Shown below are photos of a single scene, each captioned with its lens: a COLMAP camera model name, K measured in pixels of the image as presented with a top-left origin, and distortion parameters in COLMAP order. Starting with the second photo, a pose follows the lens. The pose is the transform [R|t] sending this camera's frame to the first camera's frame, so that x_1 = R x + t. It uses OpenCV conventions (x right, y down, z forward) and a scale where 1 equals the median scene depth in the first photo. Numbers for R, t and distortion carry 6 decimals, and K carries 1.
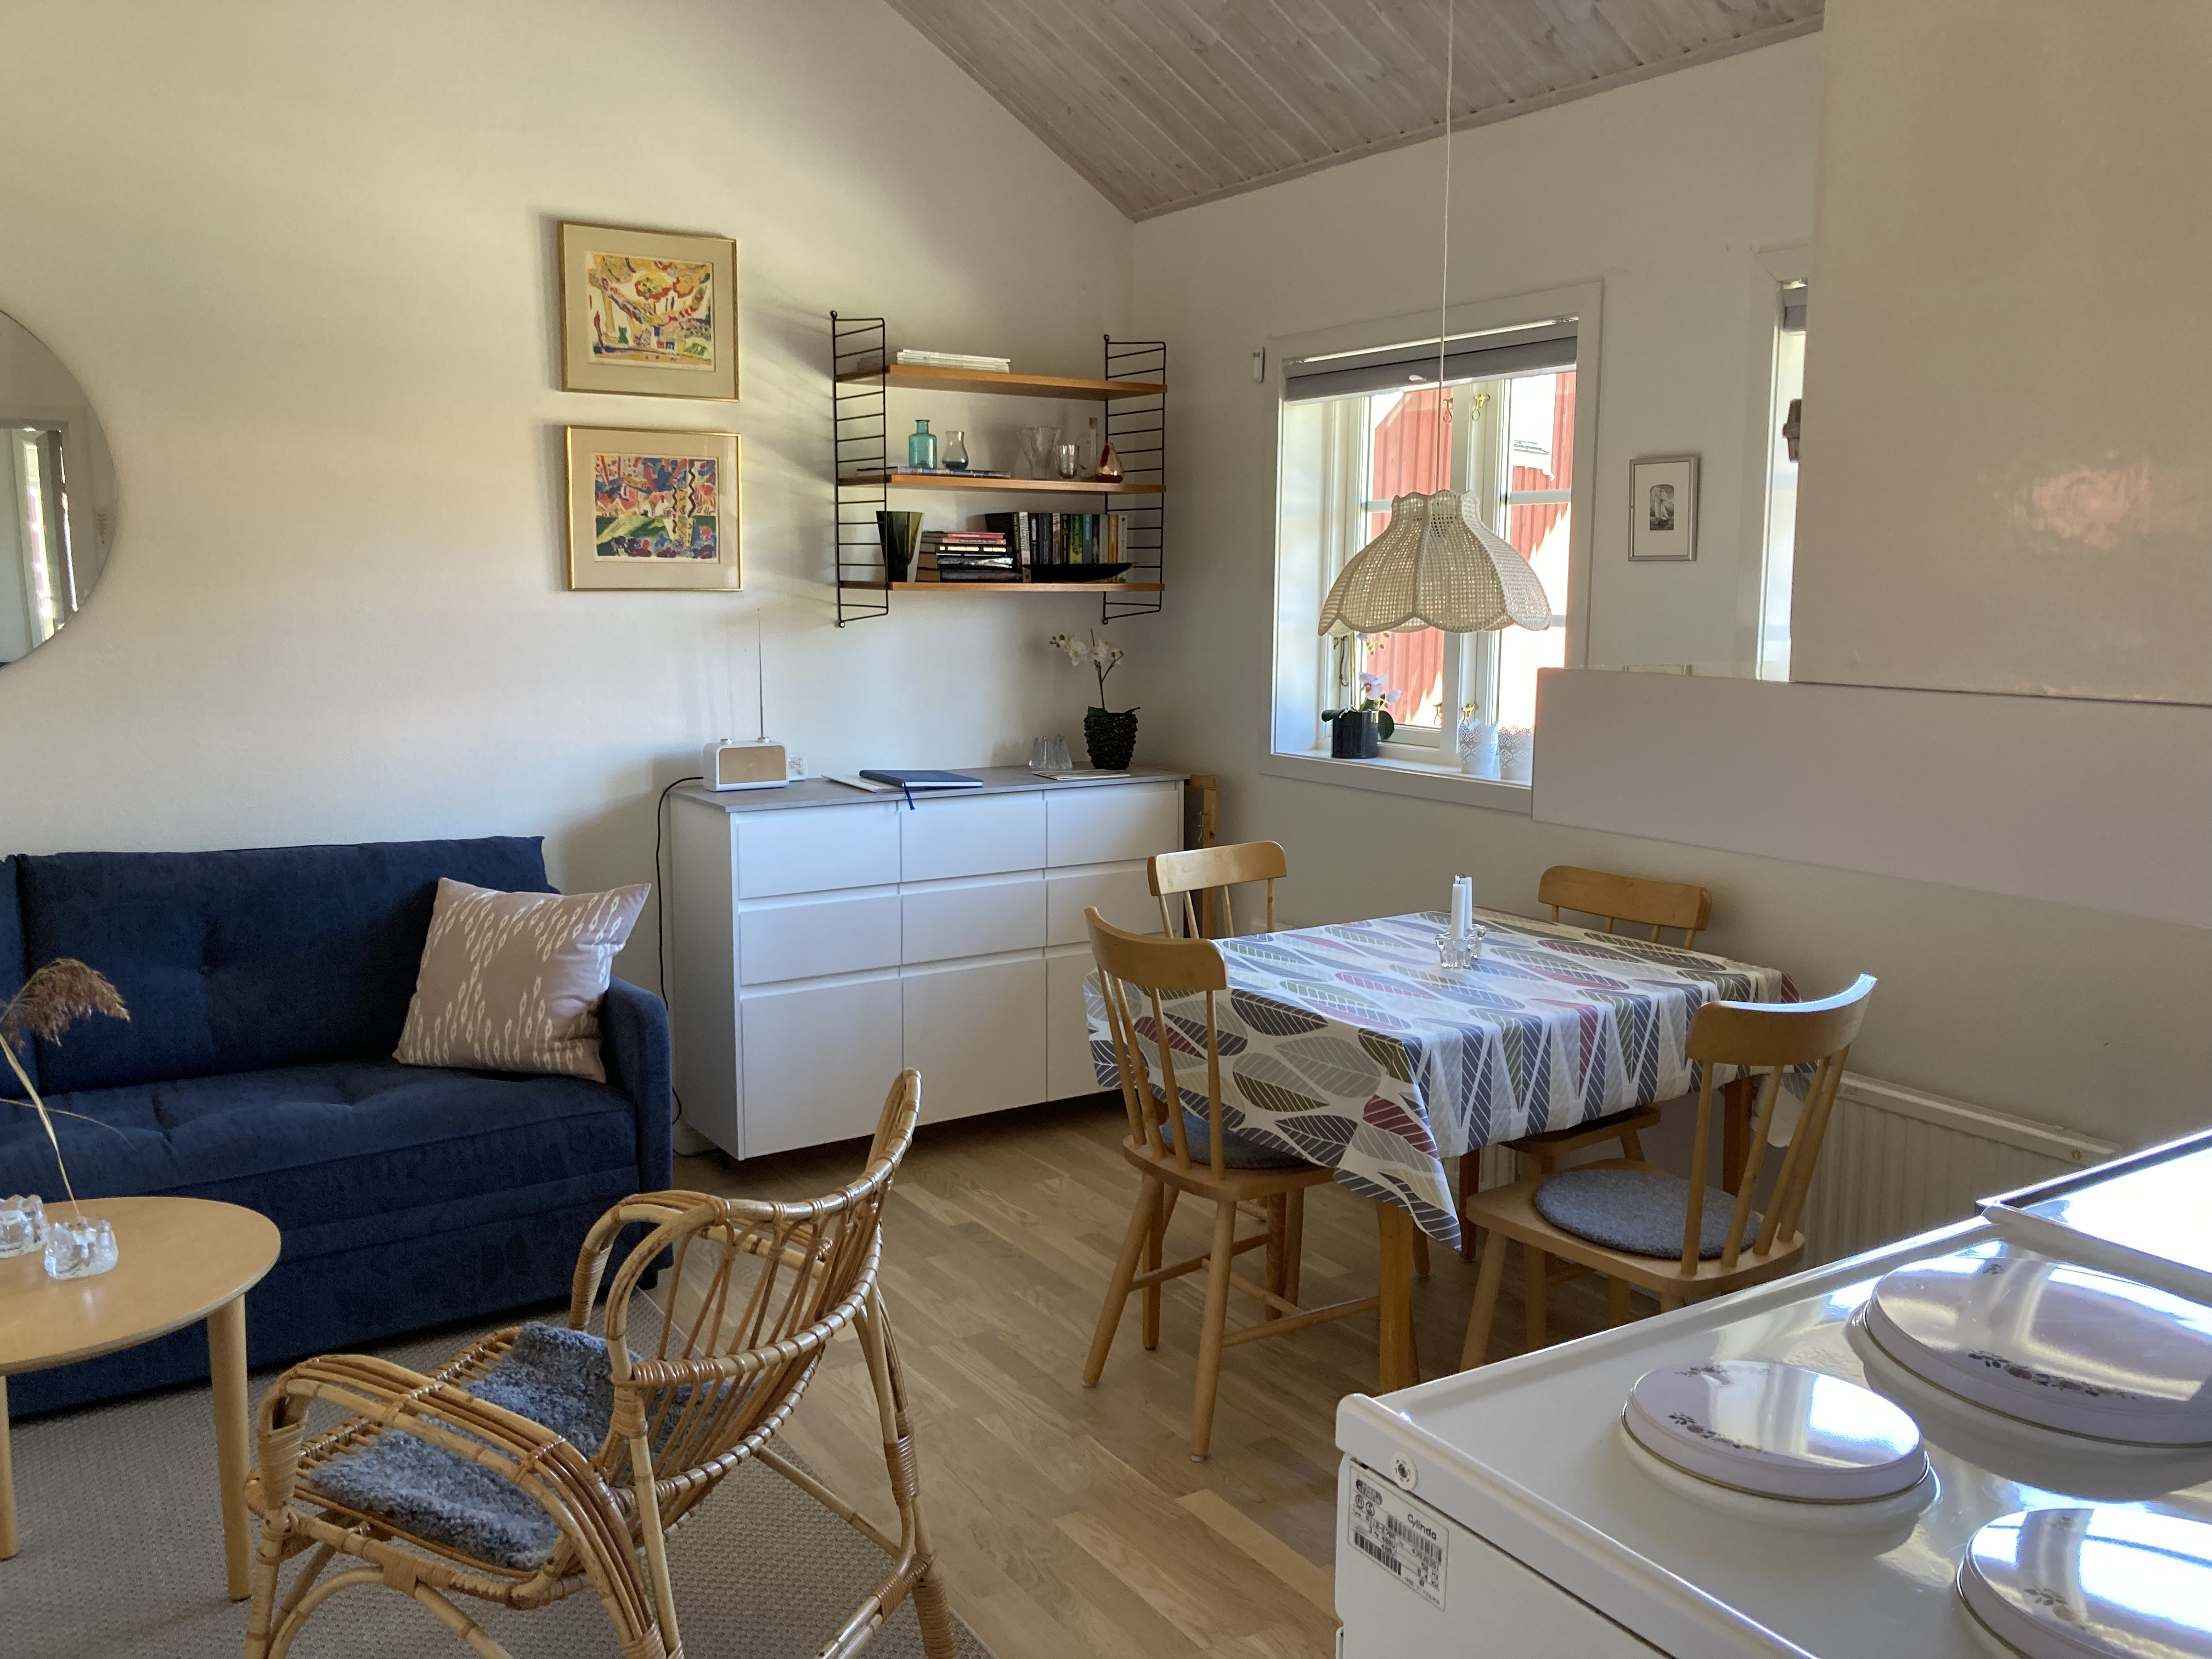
lens RADIAL K [[1847.1, 0, 1106.0], [0, 1847.1, 829.5], [0, 0, 1]] dist [0.050951, -0.053278]
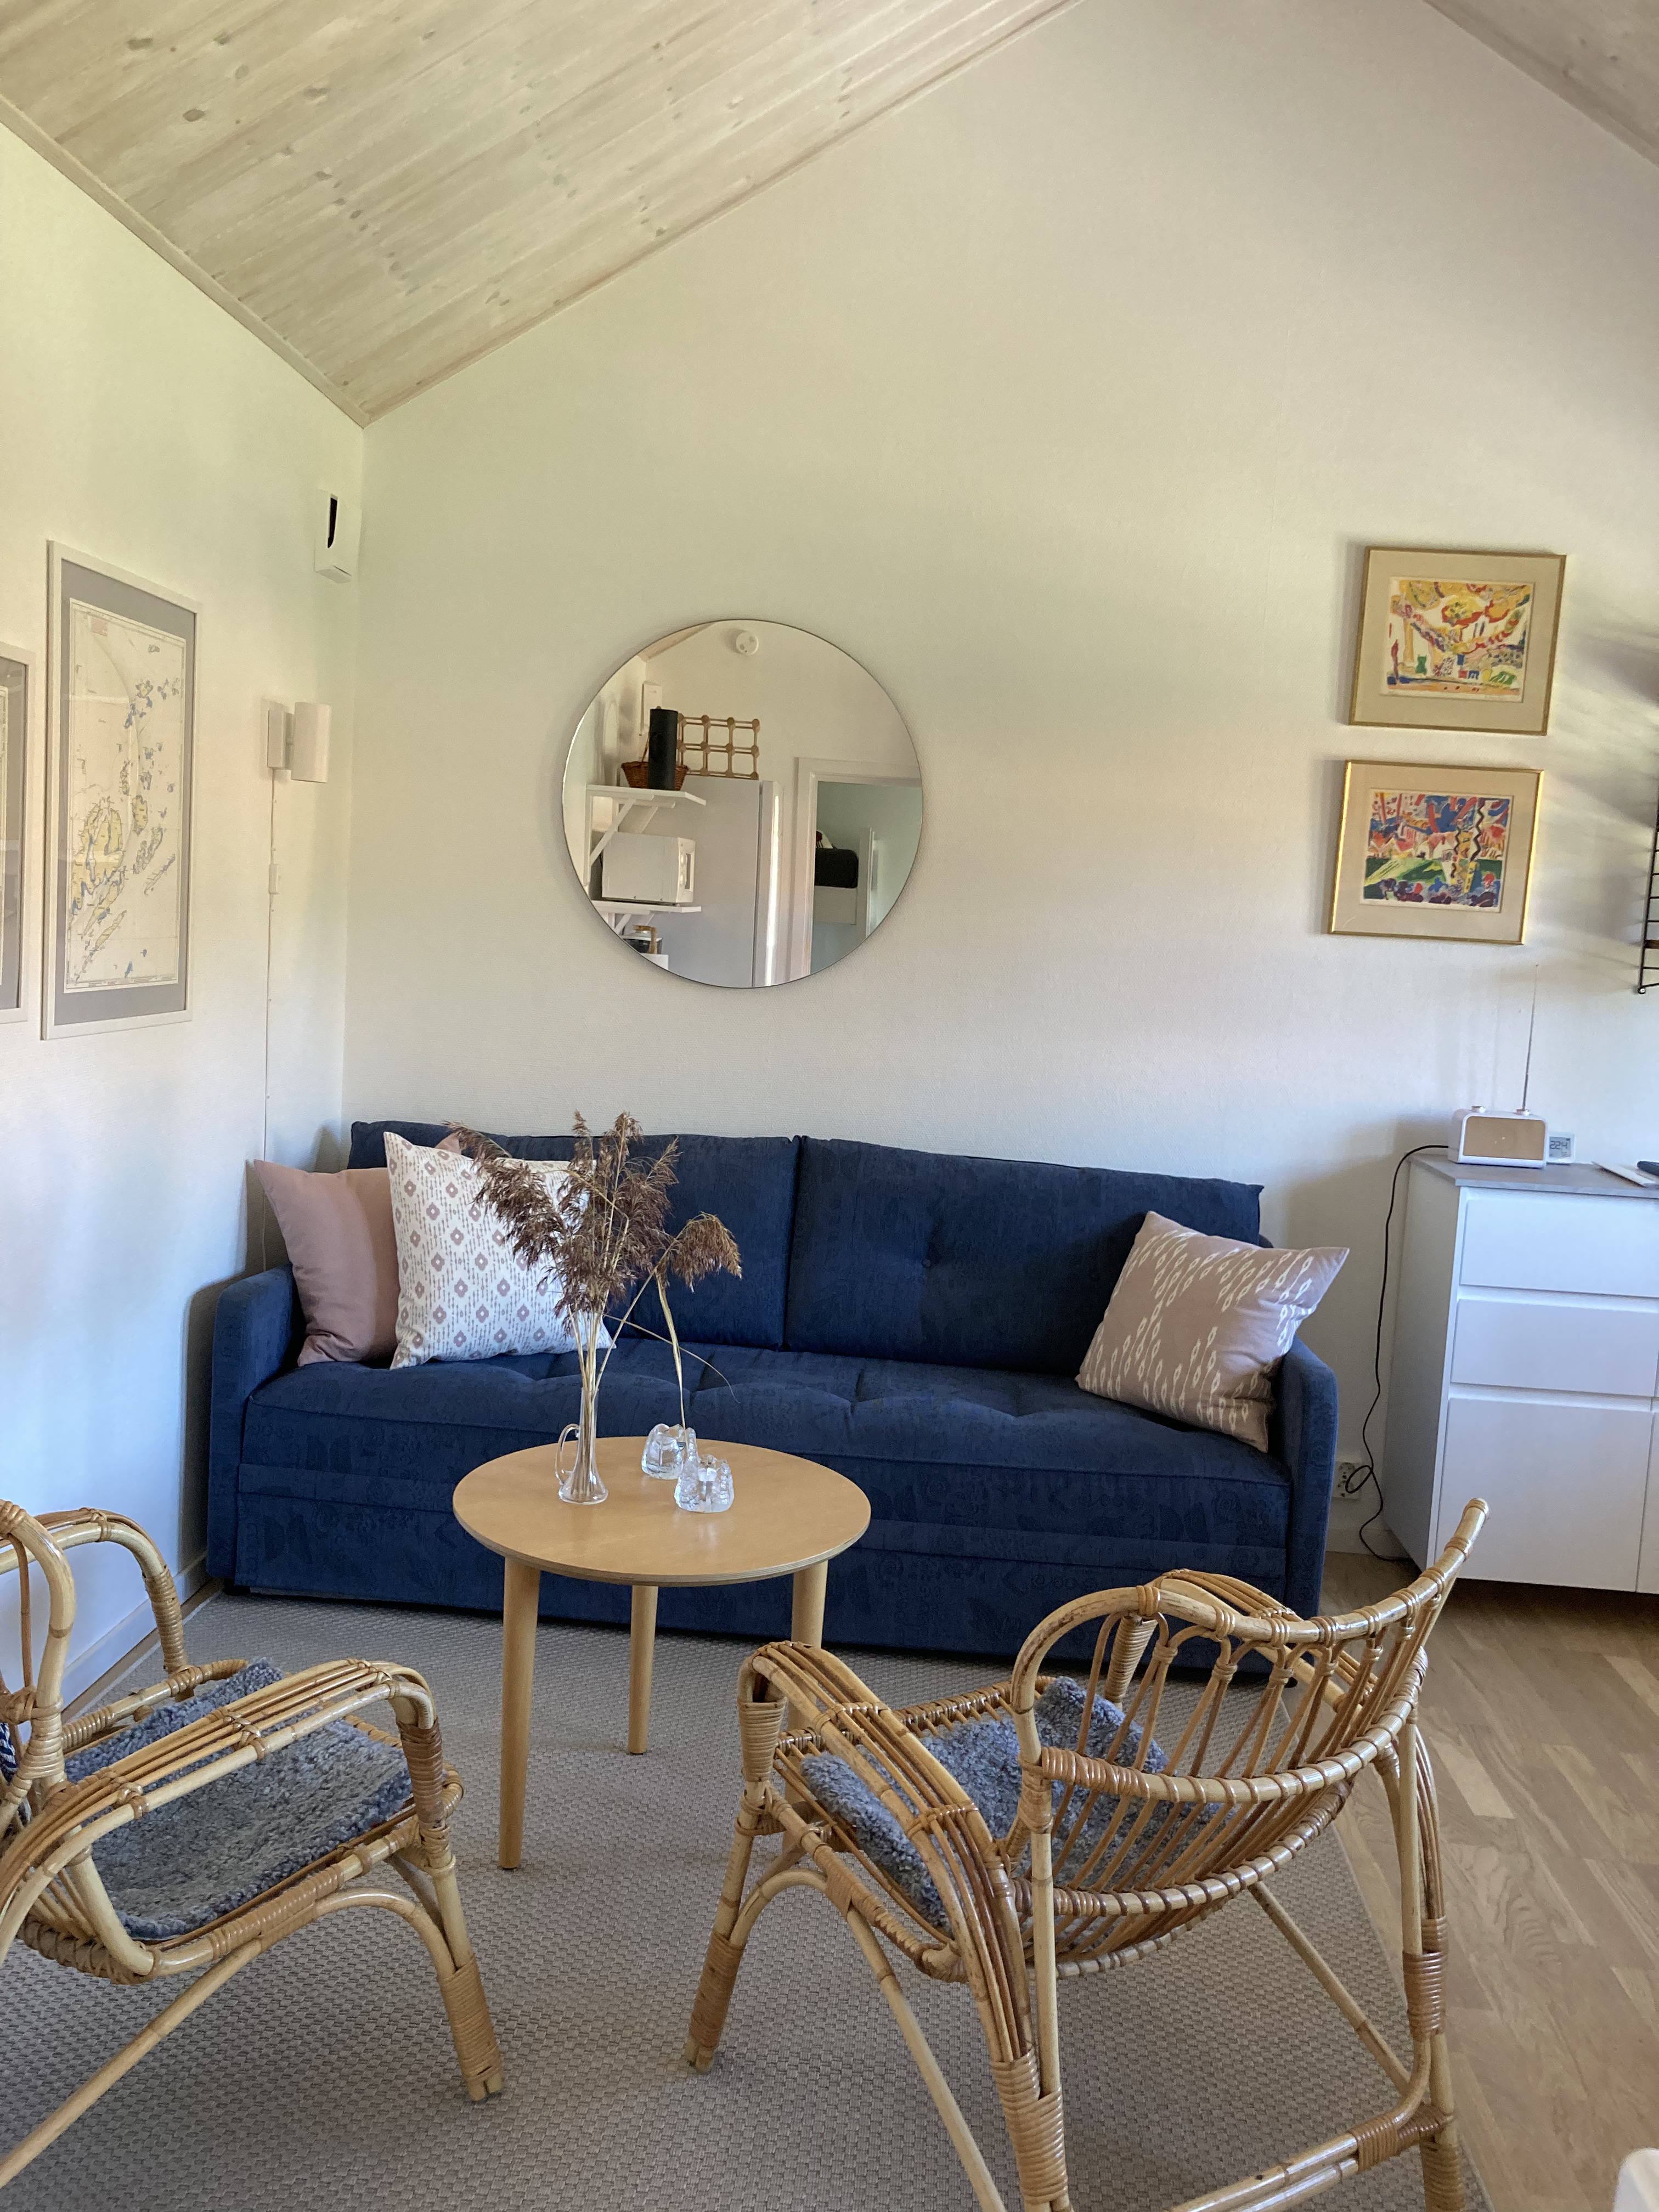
lens RADIAL K [[1838.4, 0, 829.5], [0, 1838.4, 1106.0], [0, 0, 1]] dist [0.034109, -0.019435]
pose [[0.804245, 0.107588, -0.584479, 0.073217], [-0.140331, 0.990045, -0.010854, 0.005373], [0.577493, 0.090750, 0.811336, 0.105793]]
